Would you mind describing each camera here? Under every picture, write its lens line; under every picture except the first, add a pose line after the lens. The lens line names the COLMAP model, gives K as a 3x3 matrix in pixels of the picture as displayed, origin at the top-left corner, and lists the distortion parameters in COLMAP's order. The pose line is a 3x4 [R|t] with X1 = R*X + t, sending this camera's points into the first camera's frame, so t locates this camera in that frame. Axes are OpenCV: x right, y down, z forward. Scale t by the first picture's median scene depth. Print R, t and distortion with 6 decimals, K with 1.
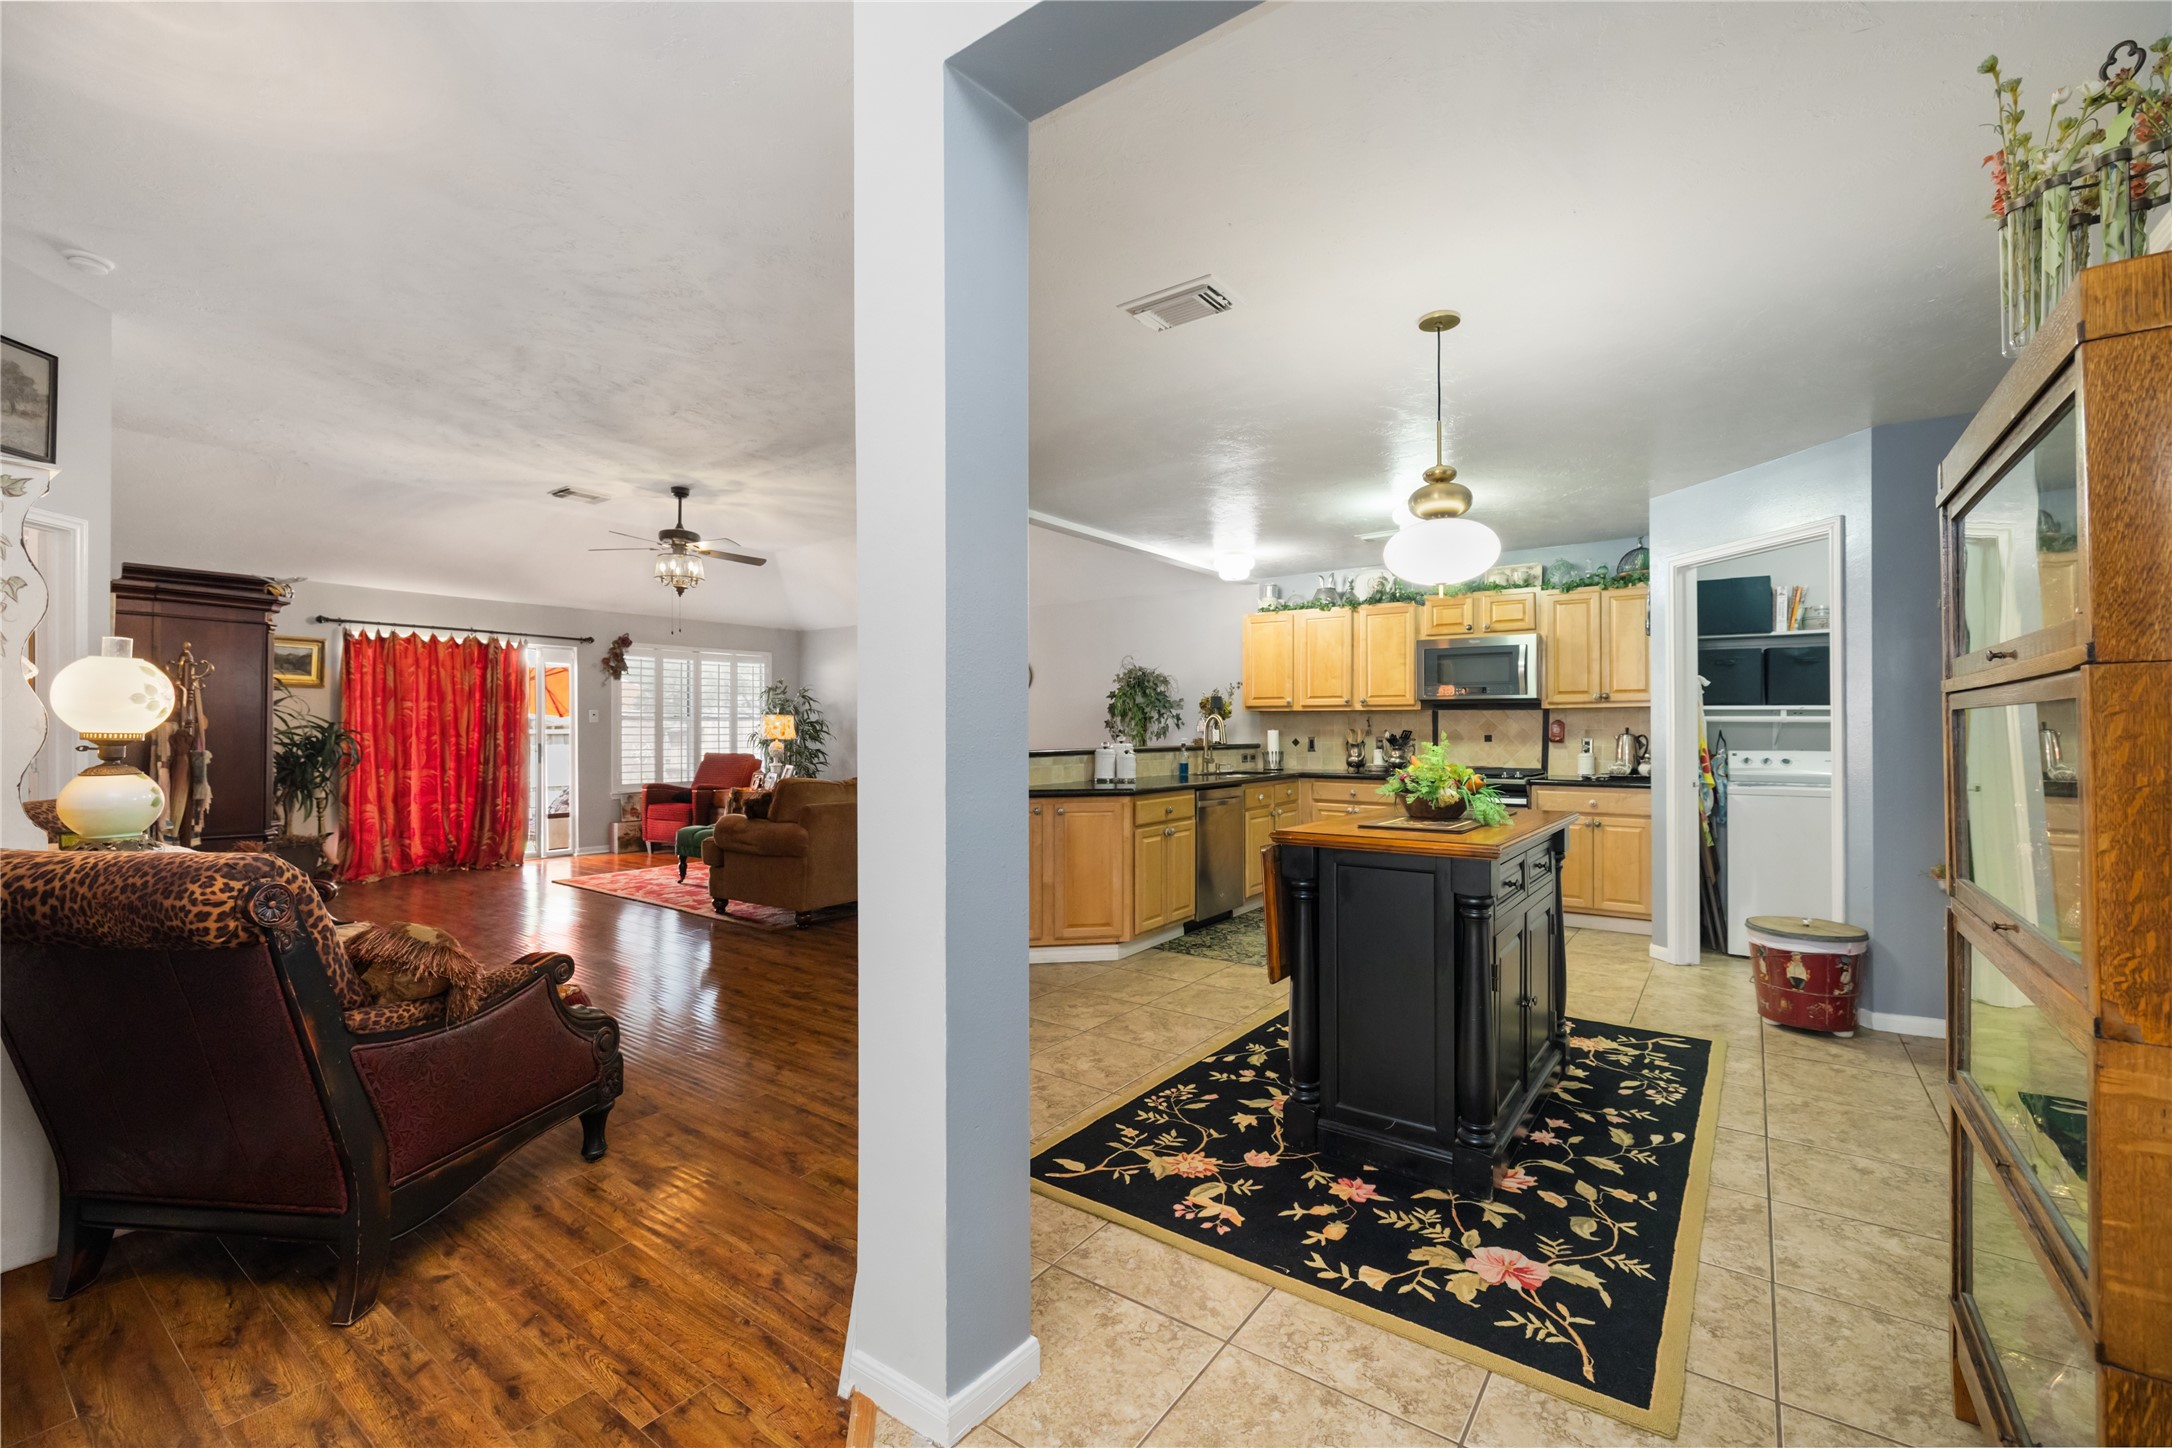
lens RADIAL K [[909.7, 0, 1090.8], [0, 909.7, 725.8], [0, 0, 1]] dist [0.001688, 0.000281]
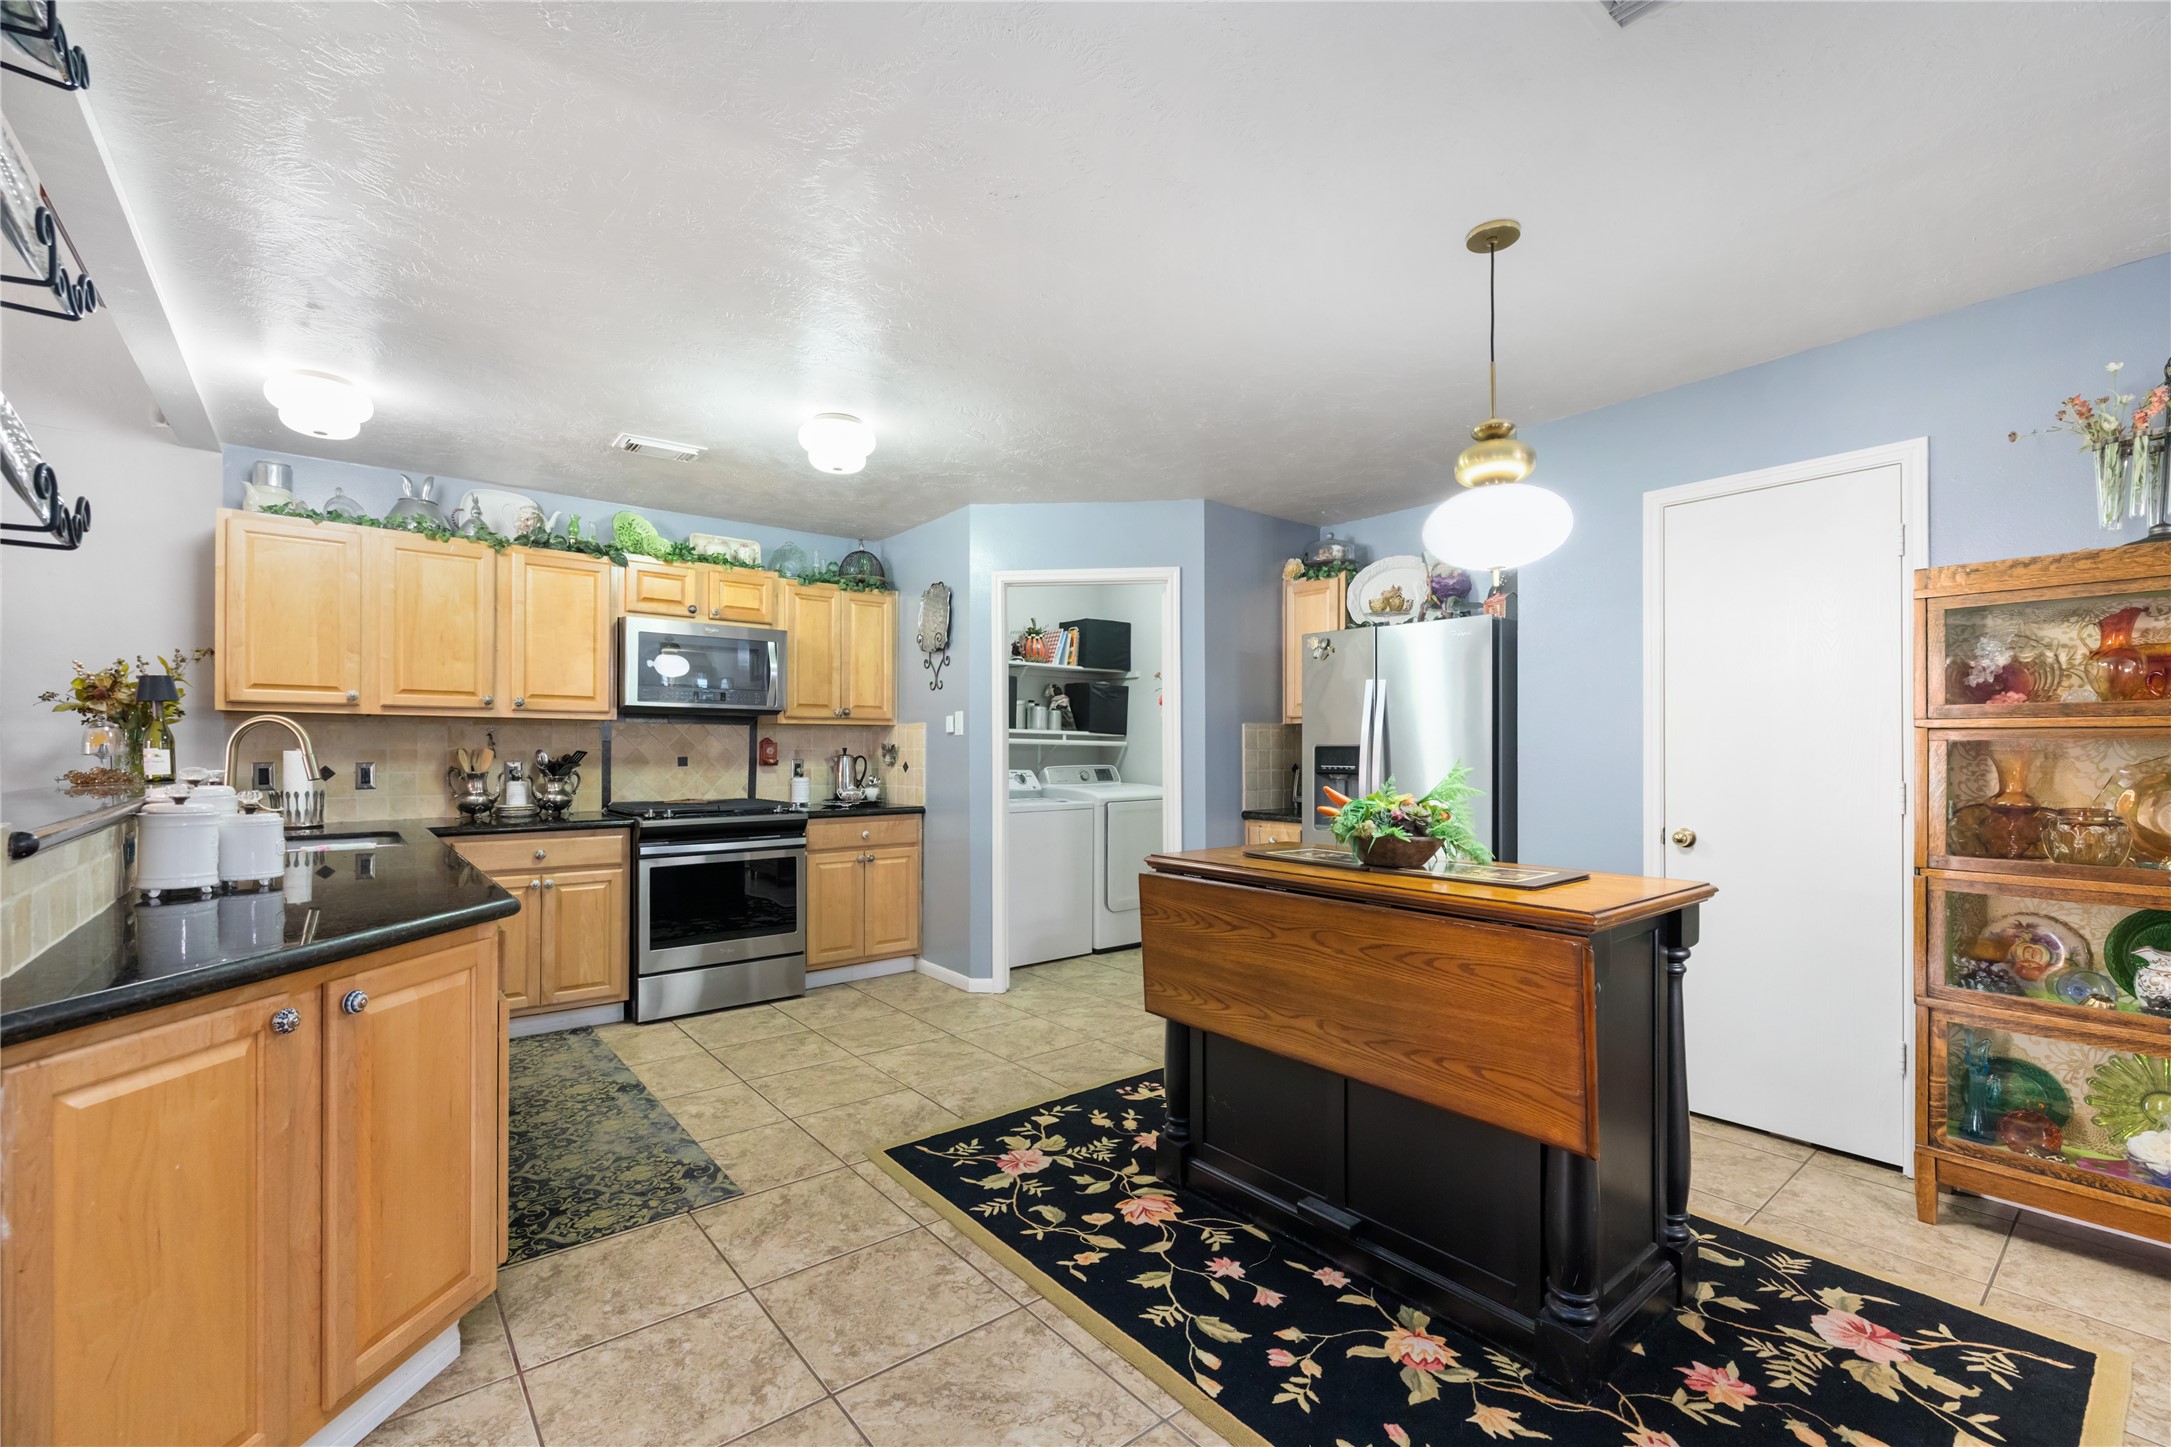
lens RADIAL K [[928.2, 0, 1085.5], [0, 928.2, 723.5], [0, 0, 1]] dist [0.003305, -0.000300]
pose [[0.253021, 0.029113, 0.967023, -0.293211], [-0.005427, 0.999574, -0.028673, 0.003720], [-0.967445, 0.002007, 0.253072, 0.666831]]
